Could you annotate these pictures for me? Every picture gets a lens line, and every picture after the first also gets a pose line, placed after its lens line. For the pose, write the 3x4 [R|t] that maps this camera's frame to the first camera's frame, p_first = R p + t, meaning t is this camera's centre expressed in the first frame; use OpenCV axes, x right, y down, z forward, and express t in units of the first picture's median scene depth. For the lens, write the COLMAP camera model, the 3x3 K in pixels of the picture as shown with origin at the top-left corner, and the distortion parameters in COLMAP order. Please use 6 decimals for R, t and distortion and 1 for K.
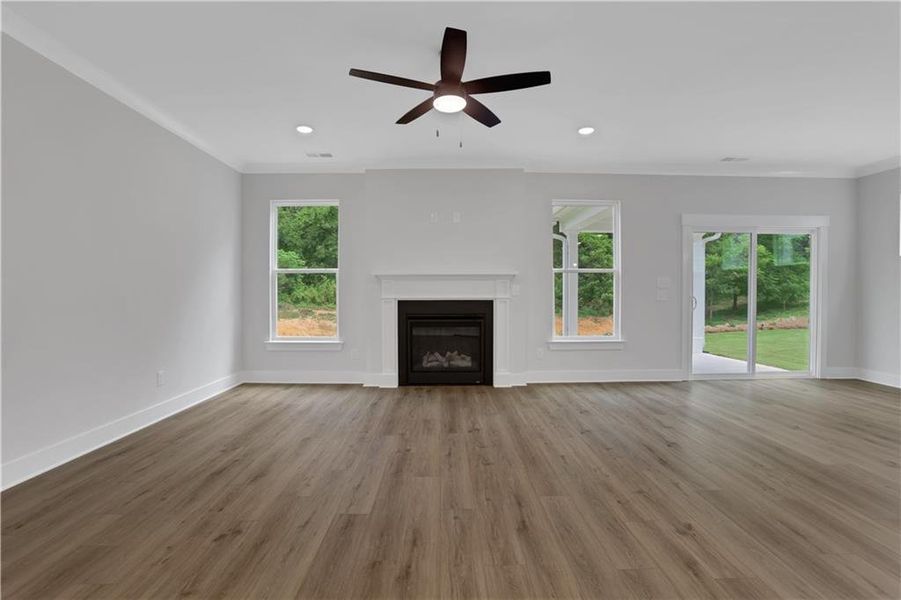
lens RADIAL K [[421.3, 0, 450.3], [0, 421.3, 295.4], [0, 0, 1]] dist [-0.080711, 0.037703]
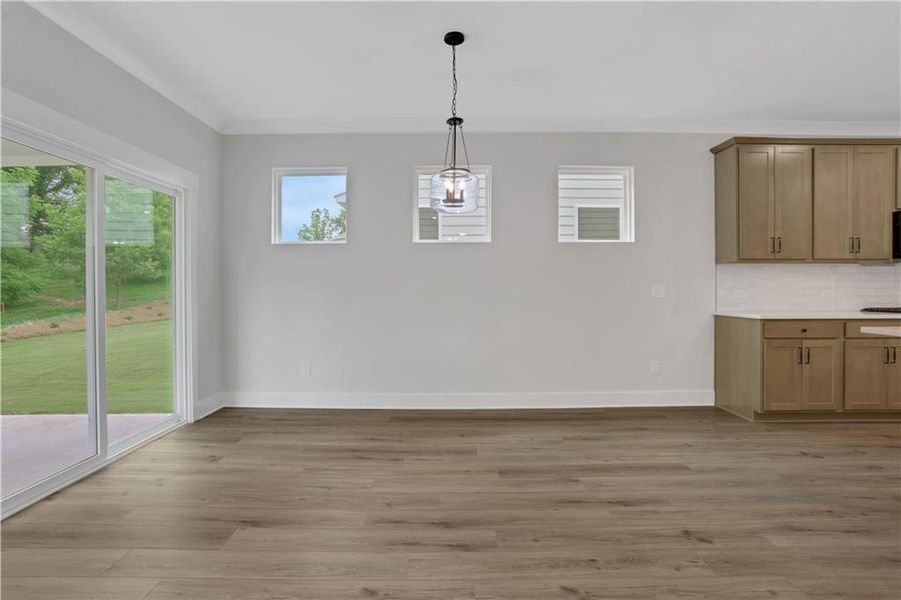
lens RADIAL K [[421.3, 0, 450.3], [0, 421.3, 295.4], [0, 0, 1]] dist [-0.080711, 0.037703]
pose [[0.011789, -0.010140, 0.999879, 0.372193], [0.006001, 0.999931, 0.010070, -0.003326], [-0.999912, 0.005881, 0.011849, 0.811799]]
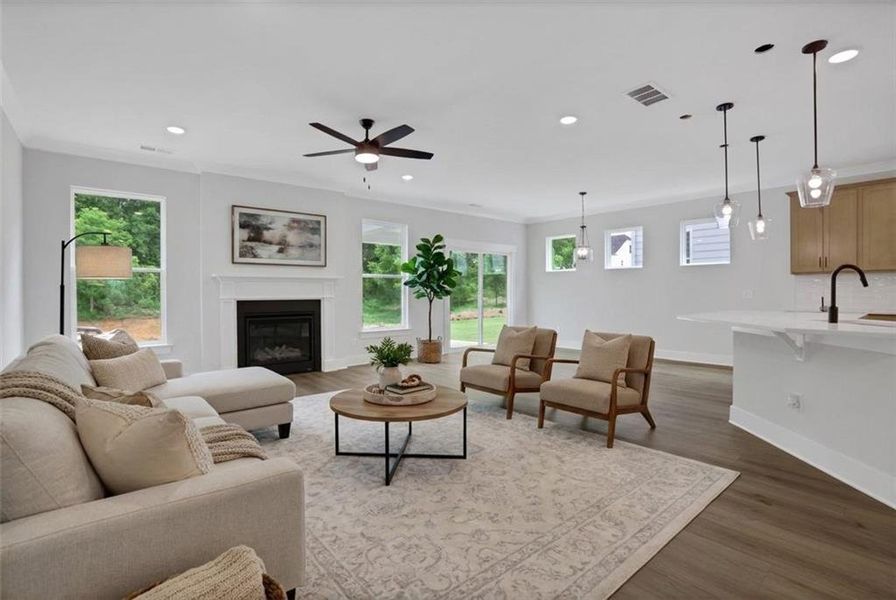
lens RADIAL K [[419.0, 0, 447.8], [0, 419.0, 295.5], [0, 0, 1]] dist [-0.080711, 0.037703]
pose [[0.771208, -0.005464, 0.636559, -0.512619], [0.005611, 0.999983, 0.001785, 0.000187], [-0.636558, 0.002195, 0.771226, -0.187240]]
